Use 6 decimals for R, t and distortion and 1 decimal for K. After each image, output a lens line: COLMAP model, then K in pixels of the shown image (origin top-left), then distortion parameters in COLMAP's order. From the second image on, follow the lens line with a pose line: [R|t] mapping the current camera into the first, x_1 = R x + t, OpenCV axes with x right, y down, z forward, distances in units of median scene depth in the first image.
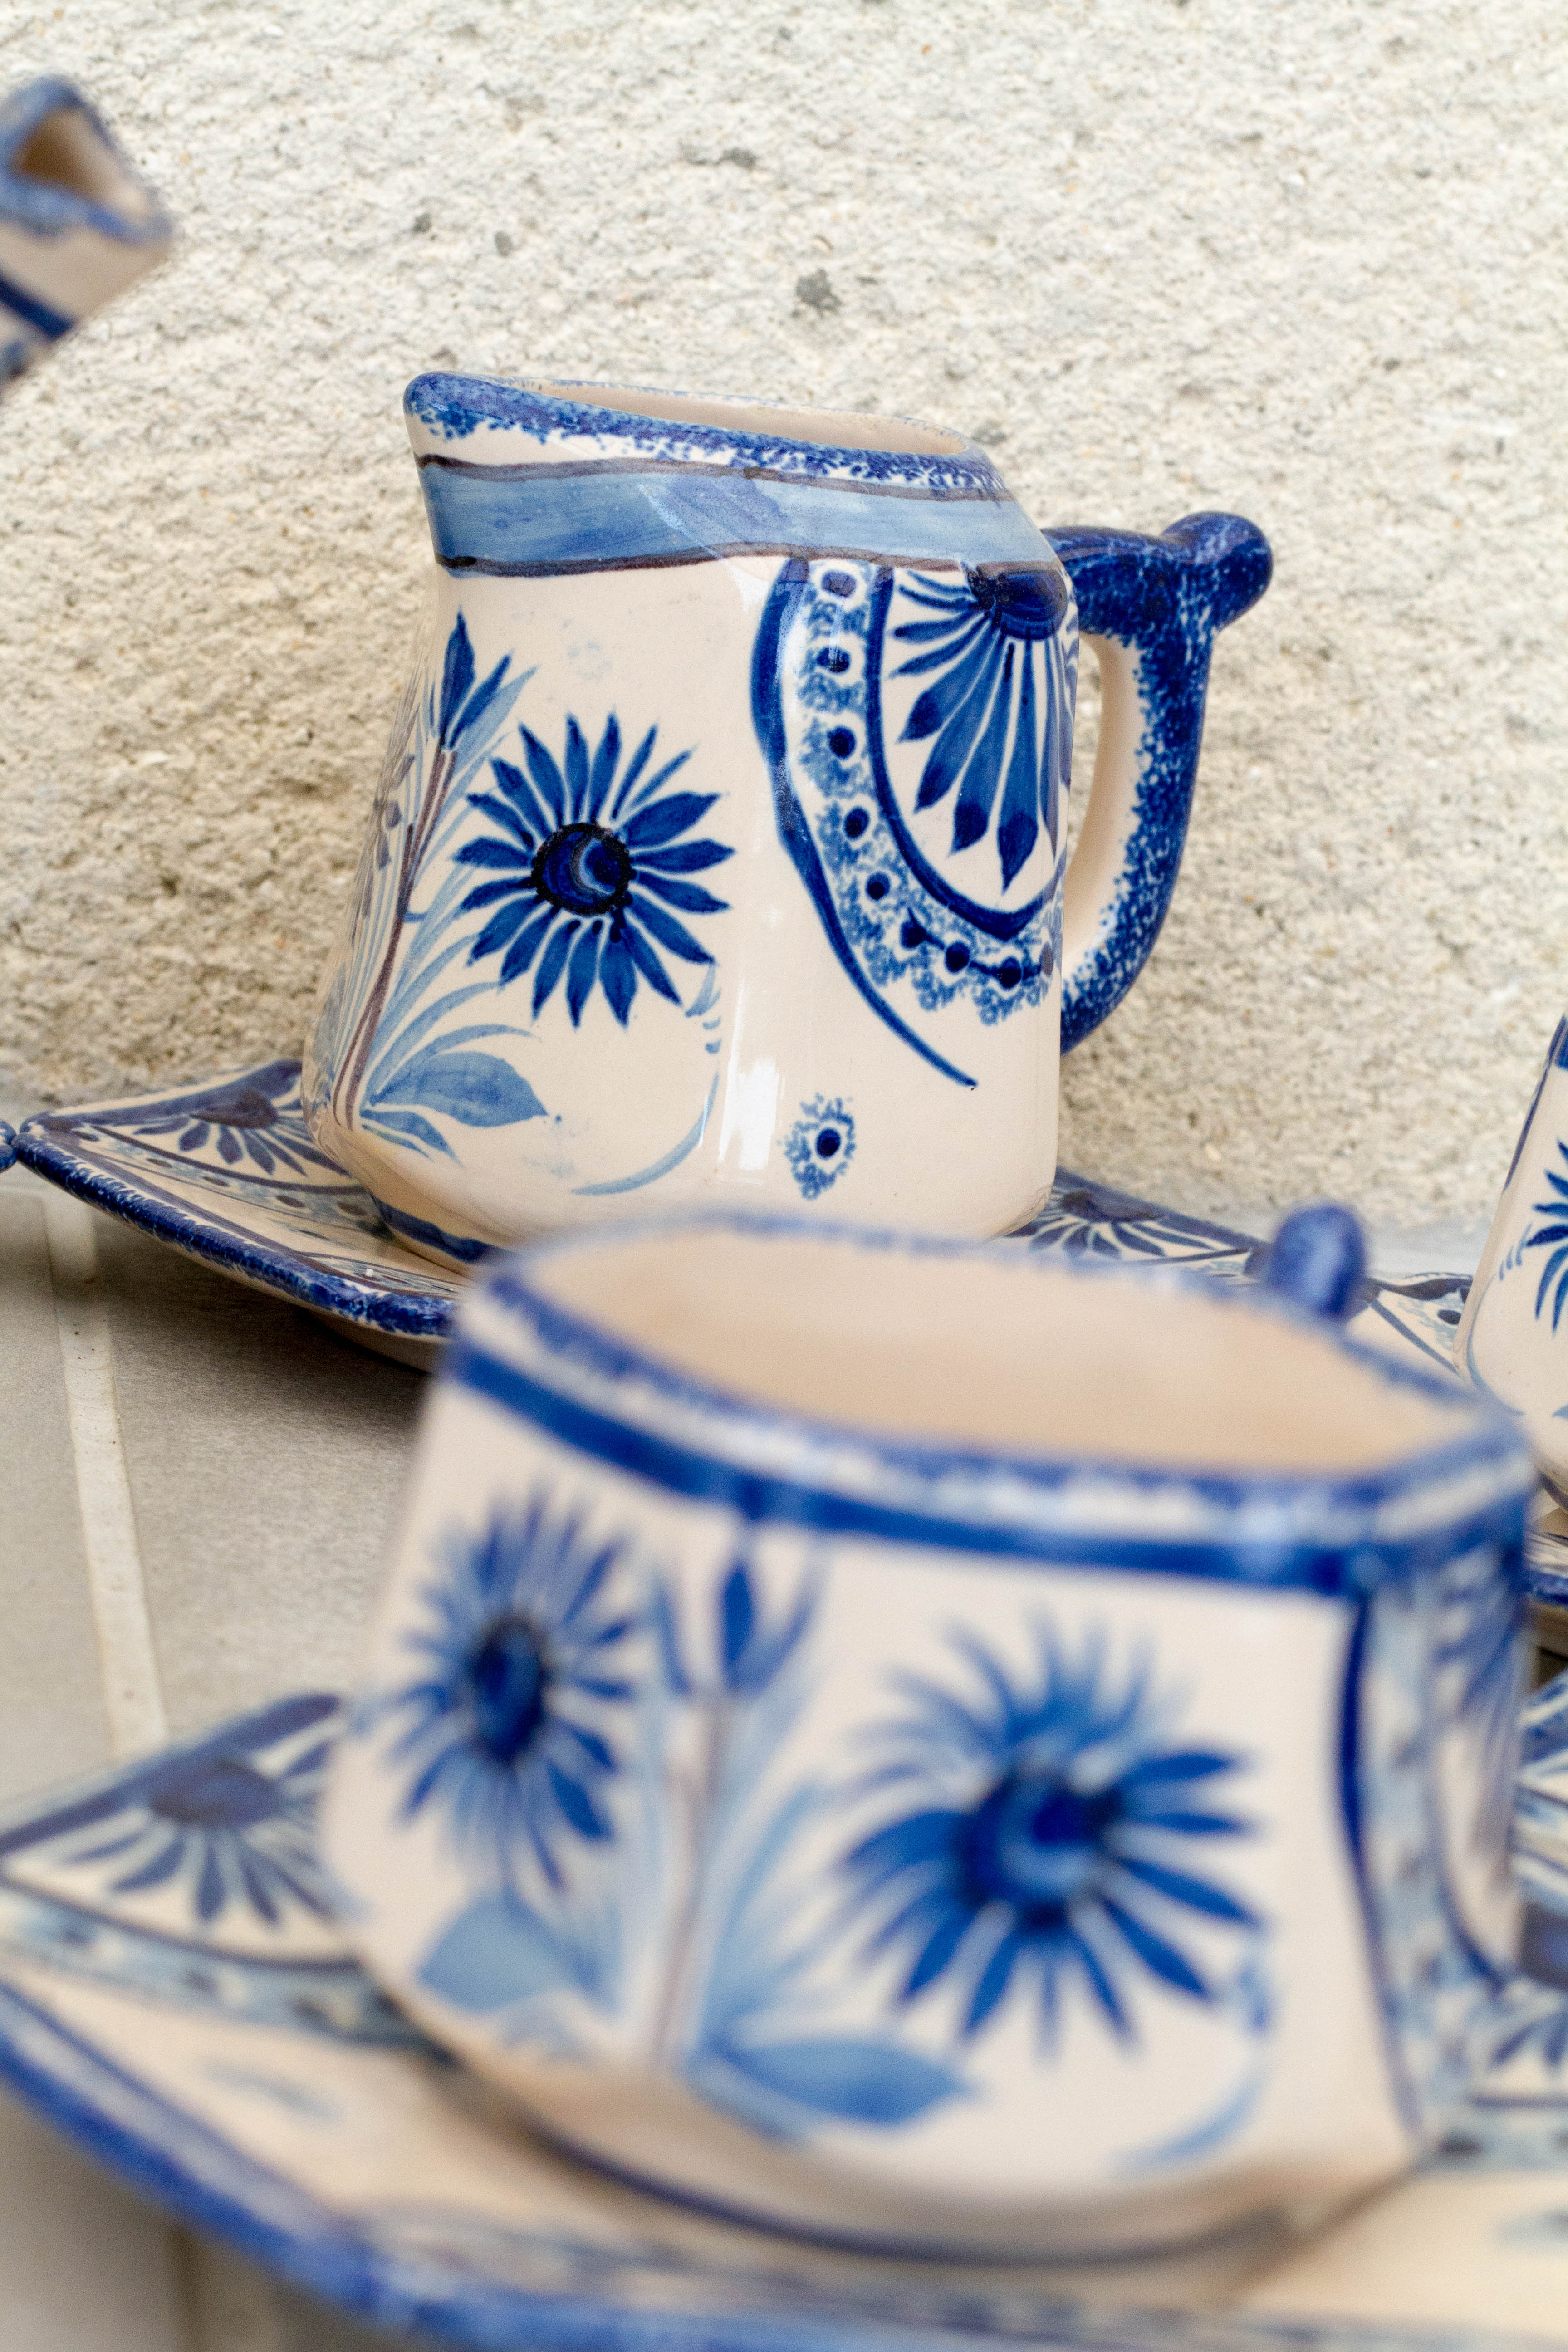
lens RADIAL K [[5988.8, 0, 789.7], [0, 5988.8, 1164.7], [0, 0, 1]] dist [-0.112306, 0.000000]
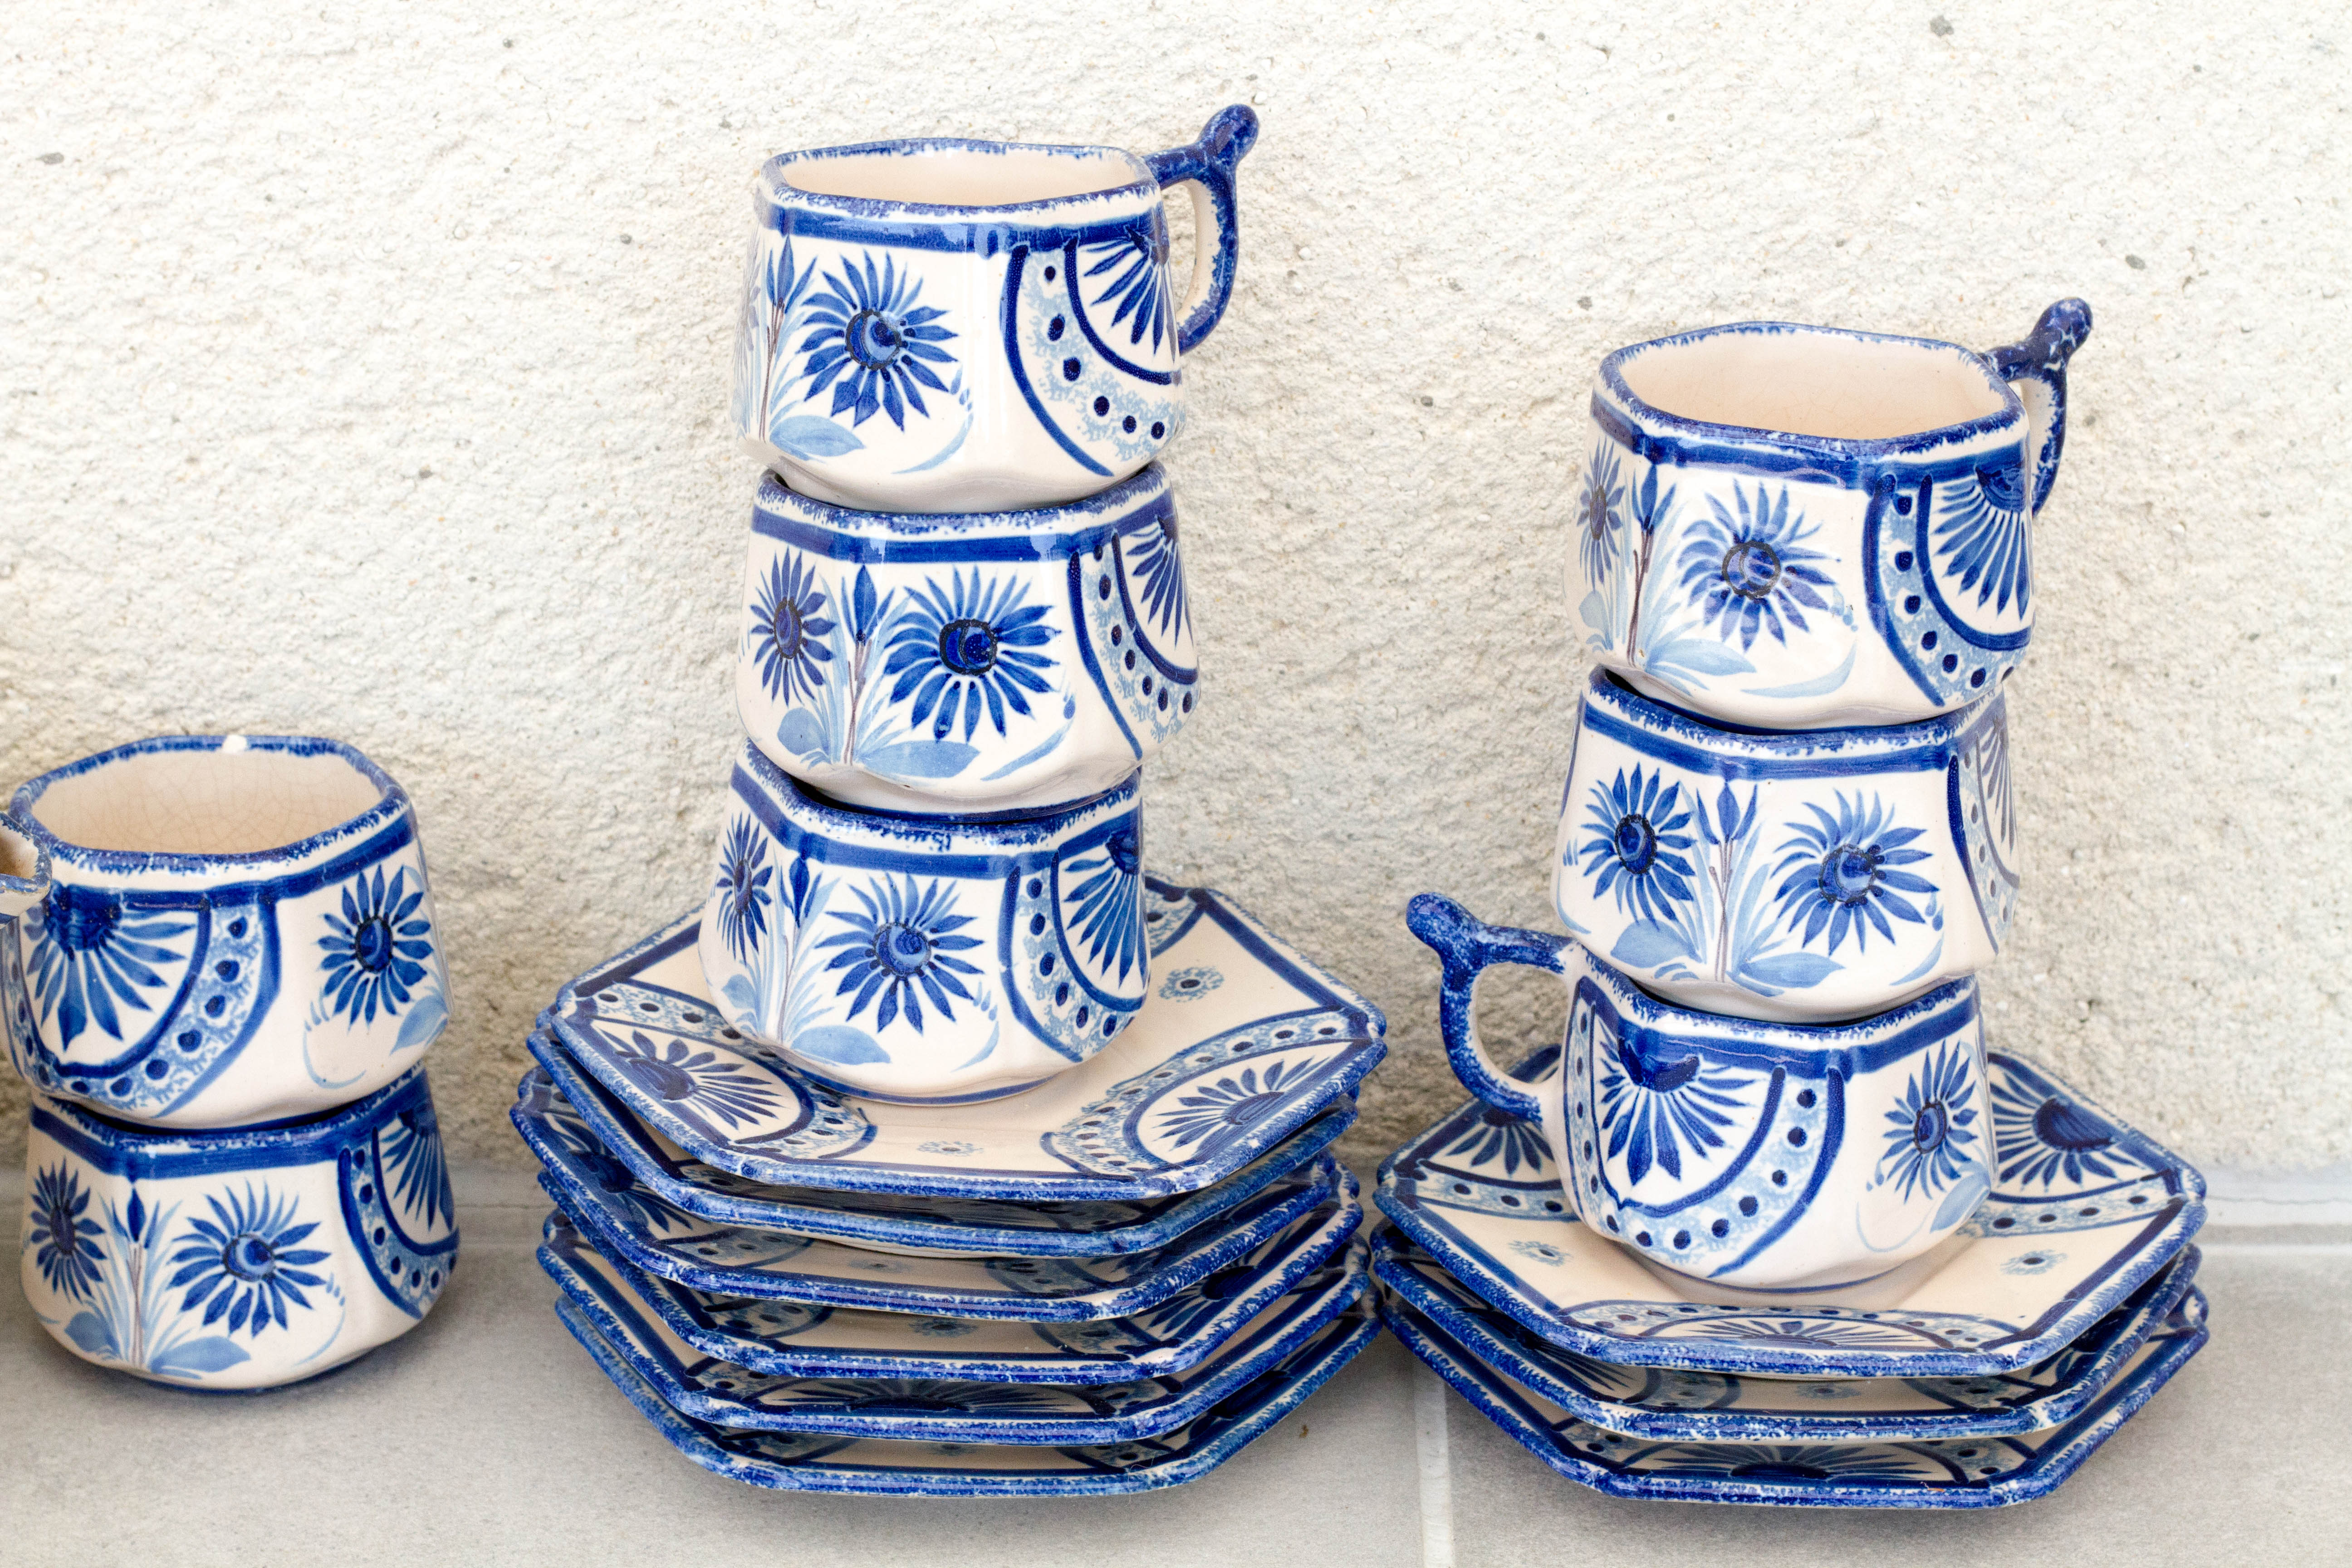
lens RADIAL K [[5988.8, 0, 1164.9], [0, 5988.8, 787.6], [0, 0, 1]] dist [-0.112306, 0.000000]
pose [[0.978413, -0.065722, -0.195929, 0.131643], [0.101287, 0.978906, 0.177438, -0.409429], [0.180135, -0.193453, 0.964431, -0.515274]]
